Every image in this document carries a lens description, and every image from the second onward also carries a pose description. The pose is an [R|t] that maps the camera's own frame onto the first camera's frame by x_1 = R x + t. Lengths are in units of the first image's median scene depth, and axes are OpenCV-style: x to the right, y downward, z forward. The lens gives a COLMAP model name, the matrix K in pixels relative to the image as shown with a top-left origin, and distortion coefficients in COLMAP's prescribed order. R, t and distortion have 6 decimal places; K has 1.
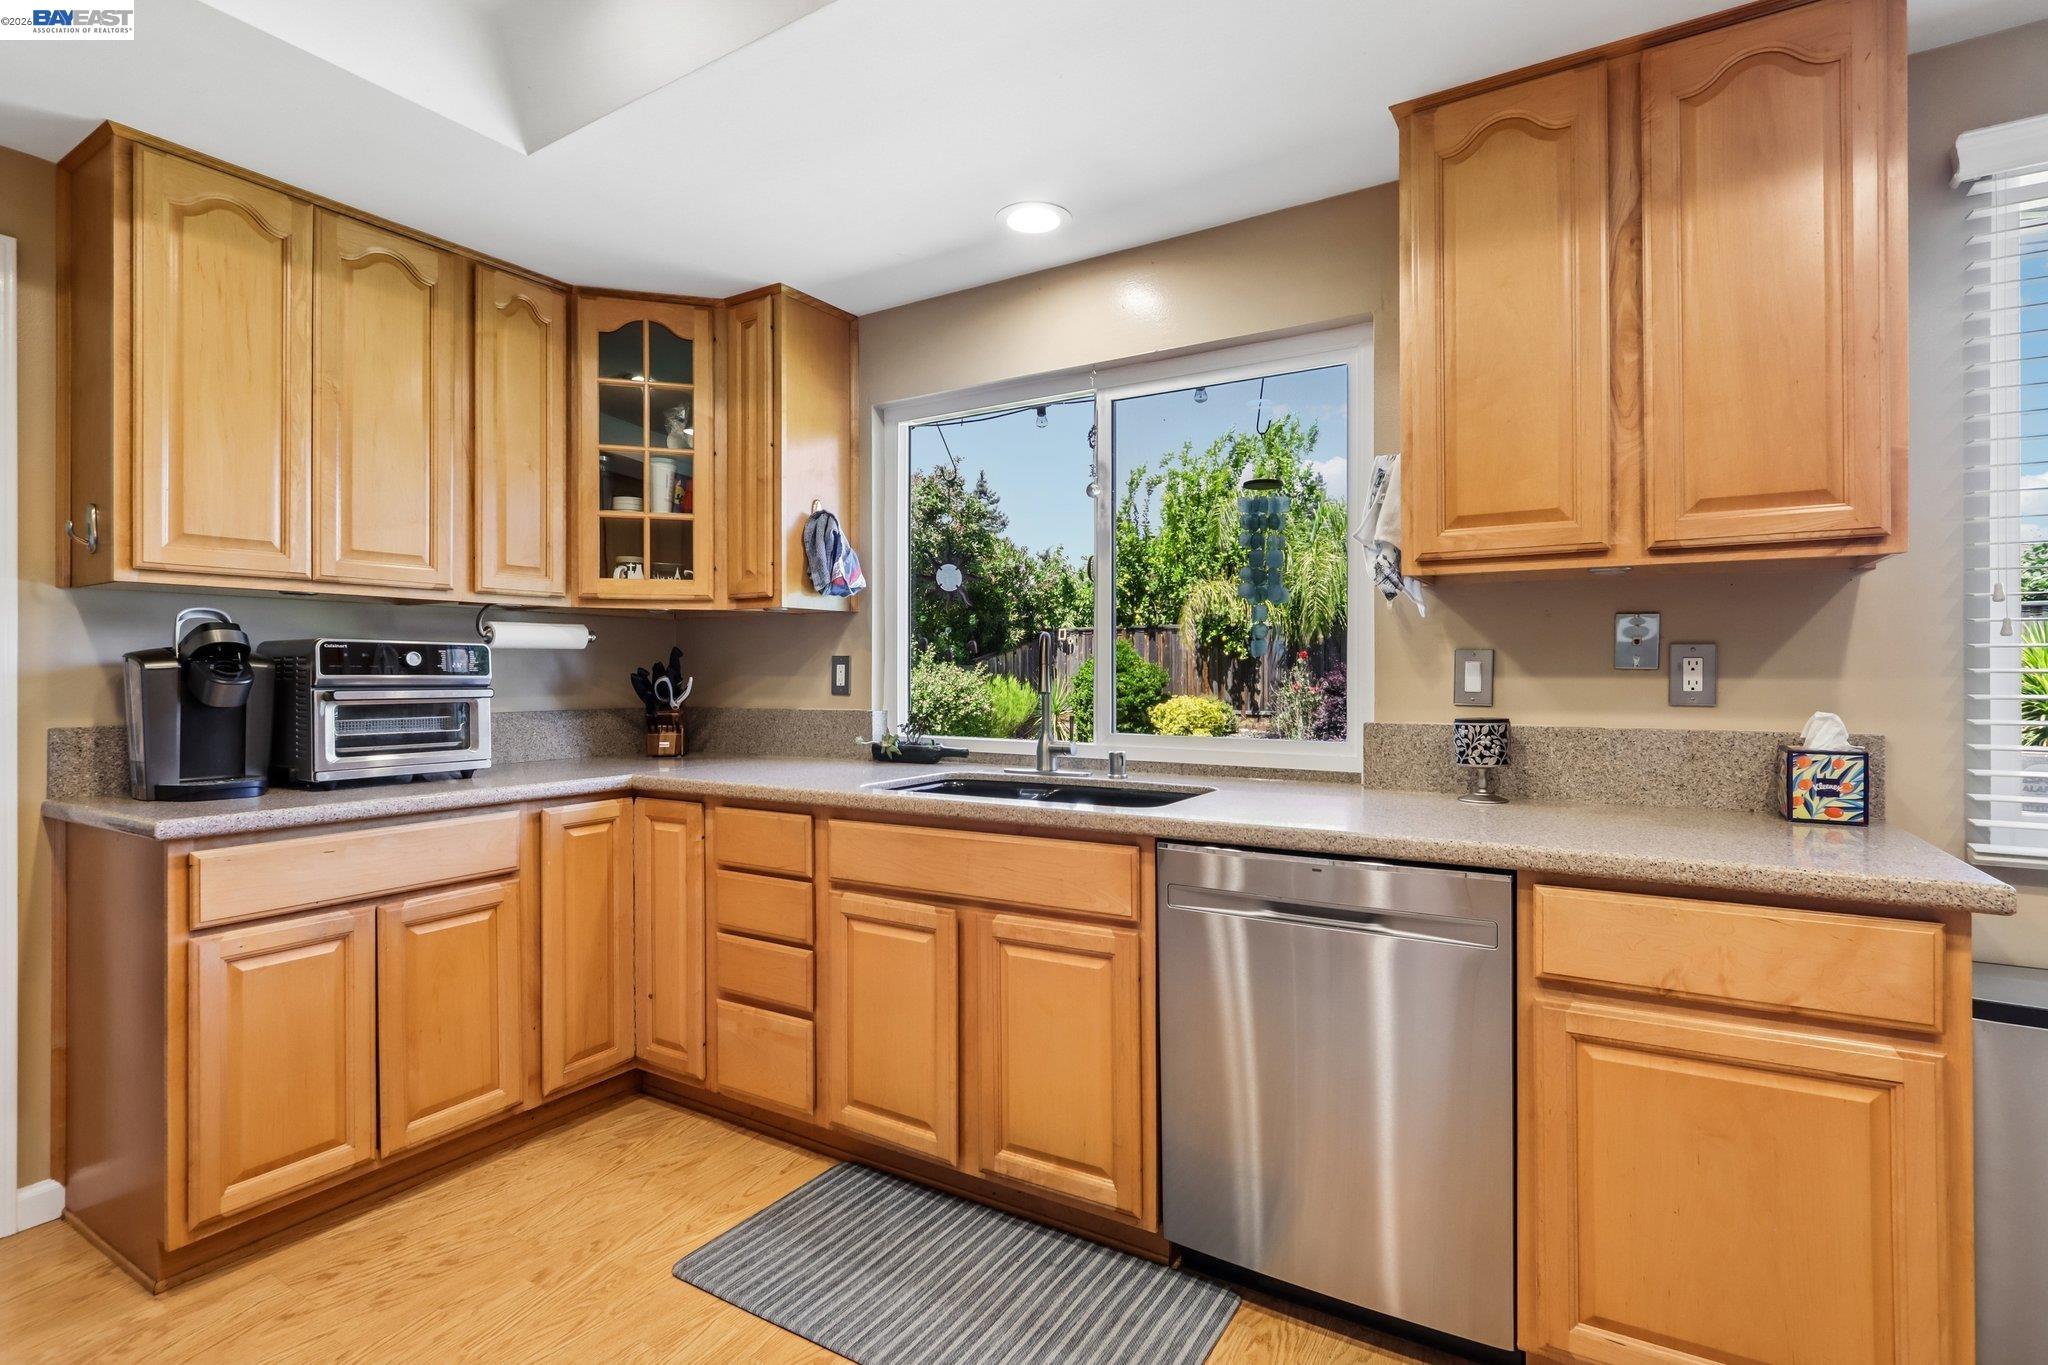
lens RADIAL K [[974.3, 0, 1039.4], [0, 974.3, 668.2], [0, 0, 1]] dist [0.004877, -0.000262]
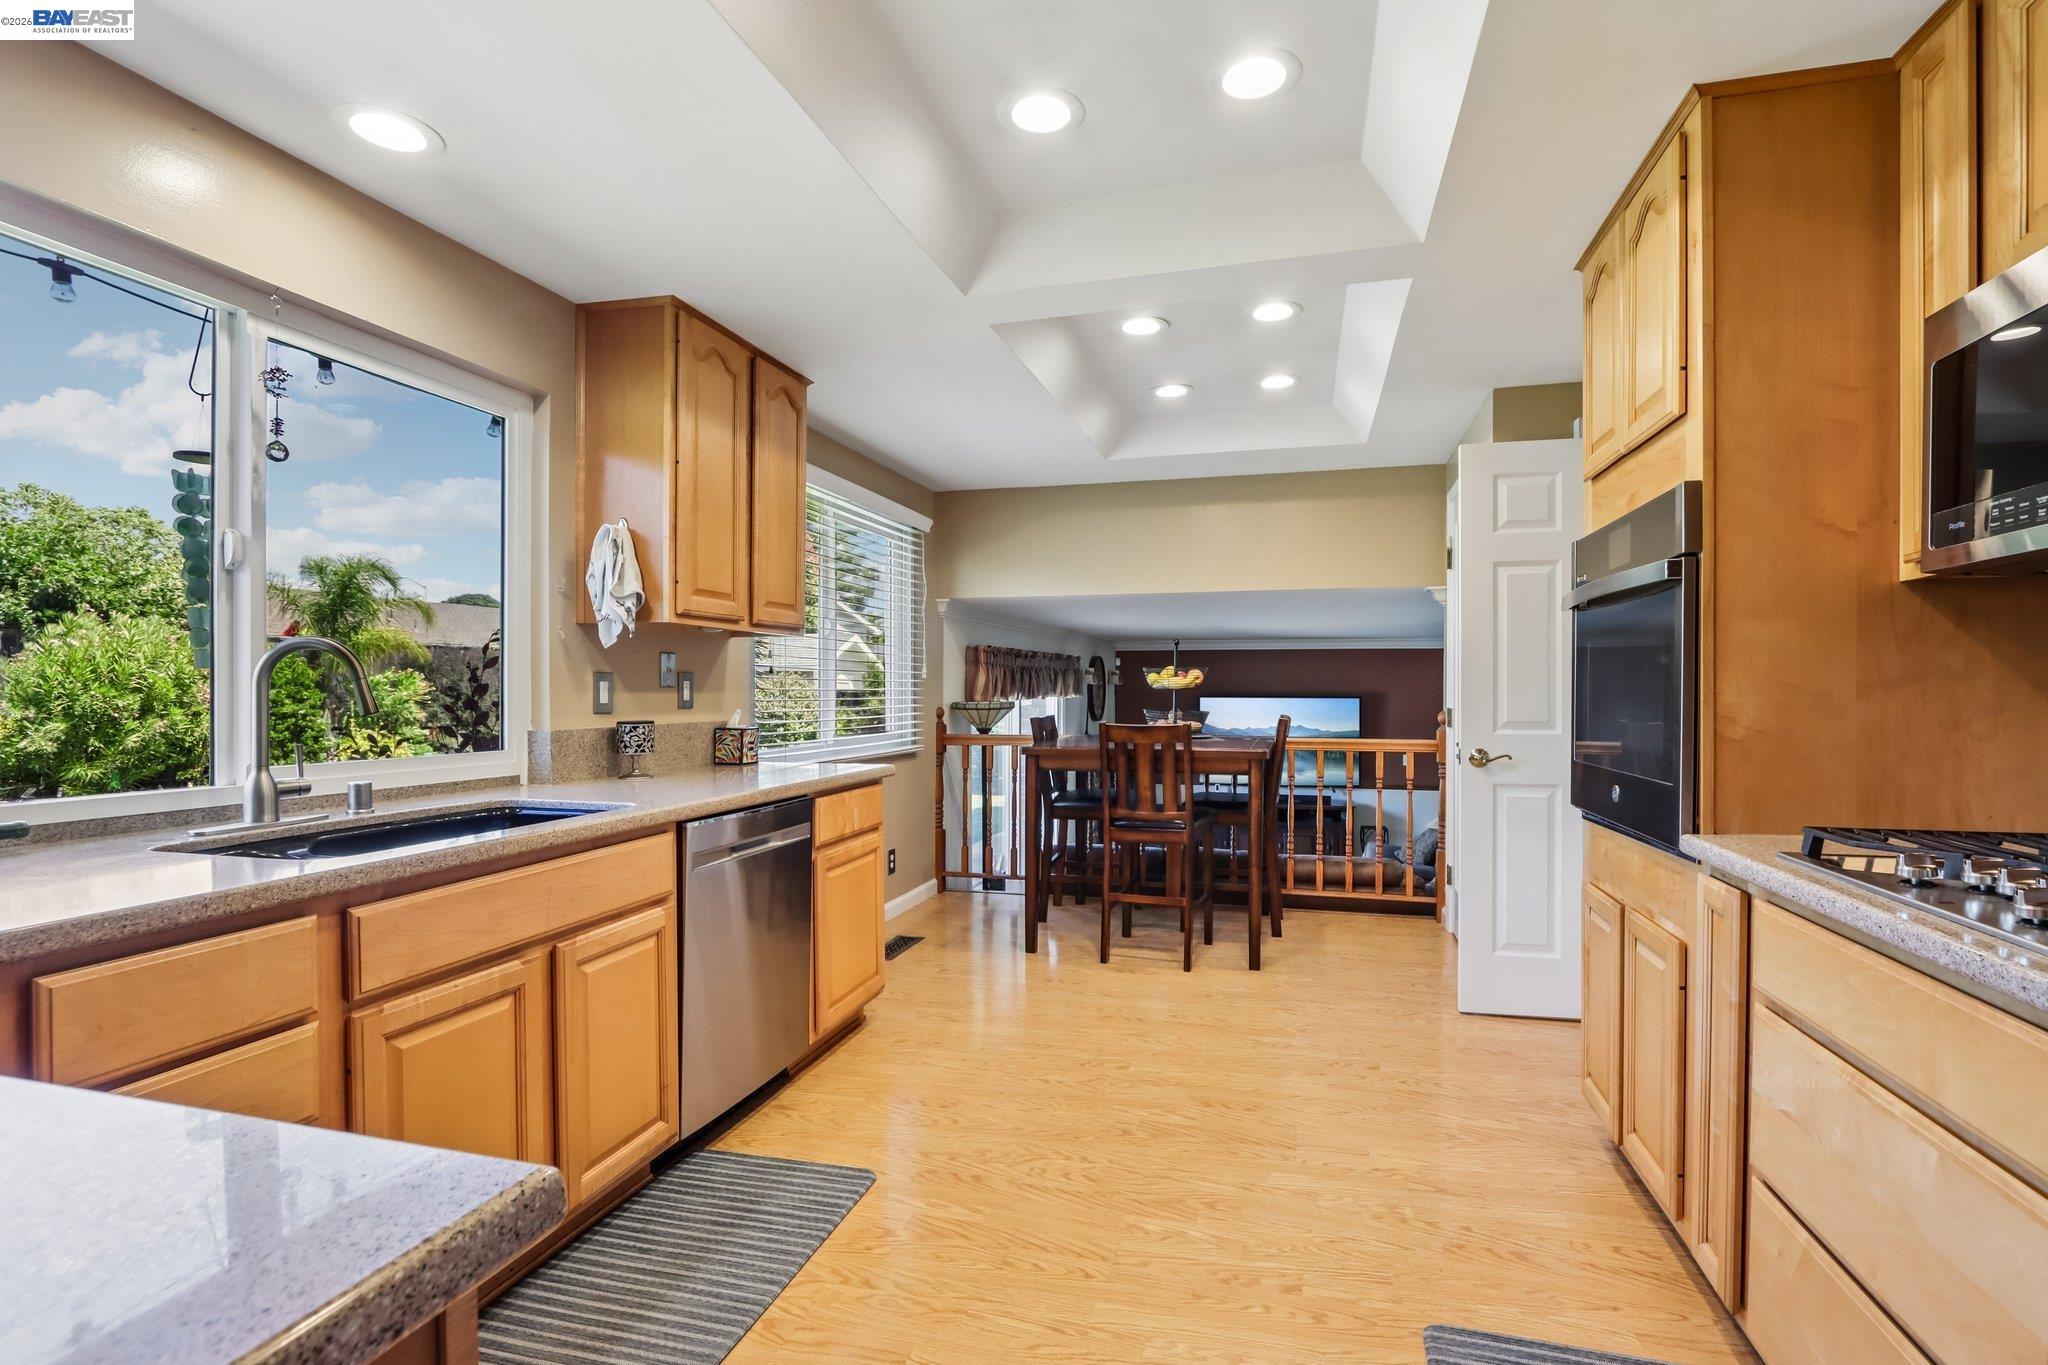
lens RADIAL K [[948.0, 0, 1024.0], [0, 948.0, 682.5], [0, 0, 1]] dist [-0.003925, -0.000197]
pose [[-0.253562, 0.009814, 0.967269, -0.761797], [-0.001986, 0.999941, -0.010666, 0.005832], [-0.967317, -0.004625, -0.253527, 0.578598]]
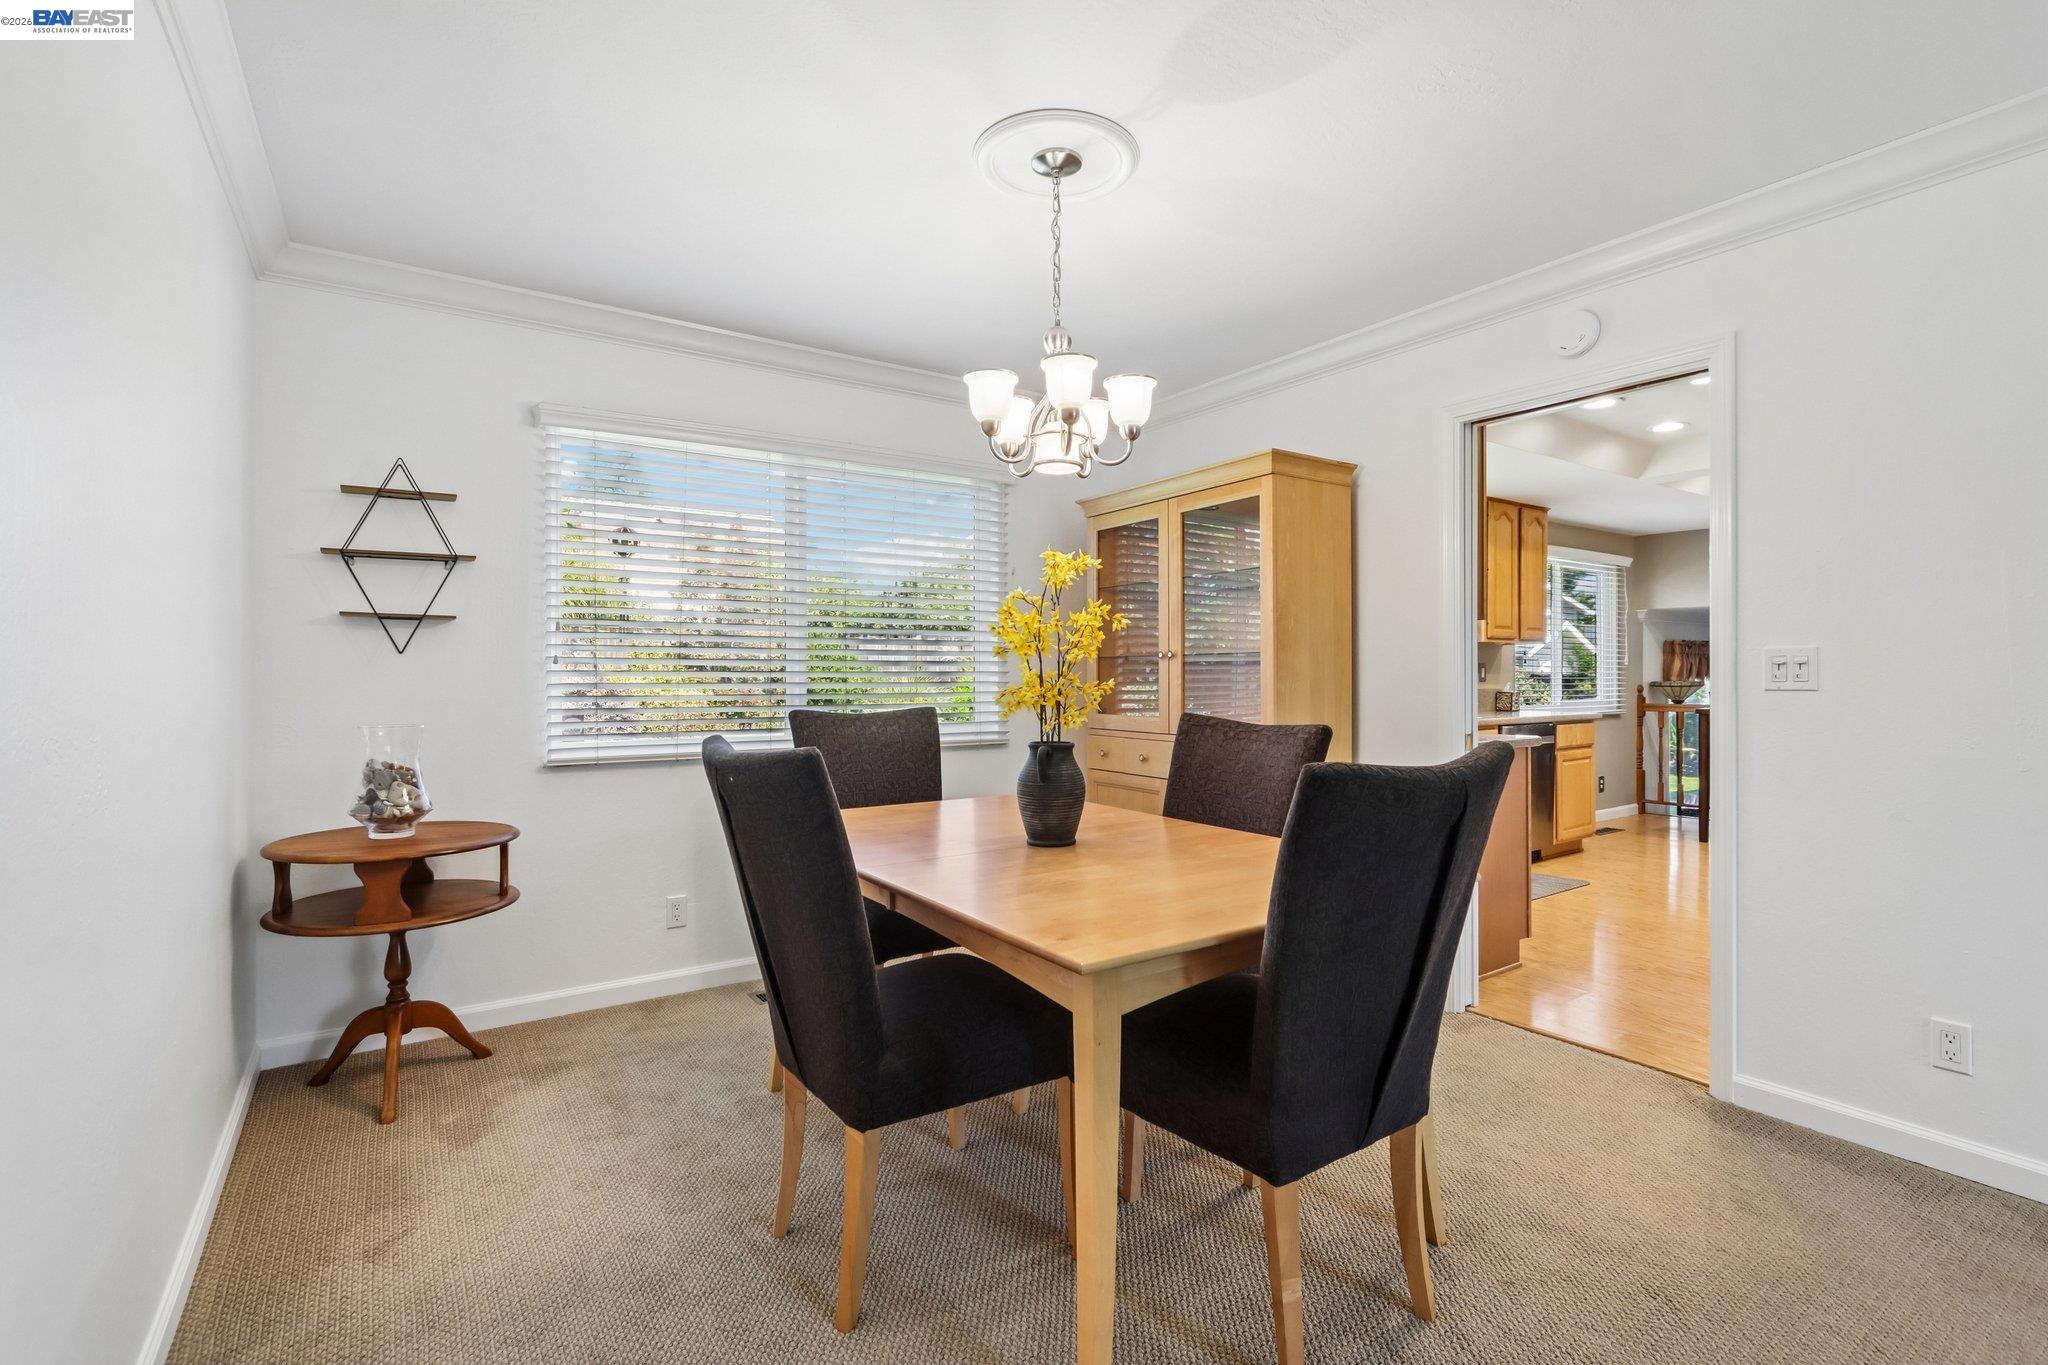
lens RADIAL K [[946.5, 0, 1042.1], [0, 946.5, 679.8], [0, 0, 1]] dist [-0.009862, -0.000425]
pose [[0.411343, -0.001775, 0.911479, -2.089397], [0.000095, 0.999998, 0.001905, 0.016199], [-0.911481, -0.000697, 0.411342, 0.715251]]
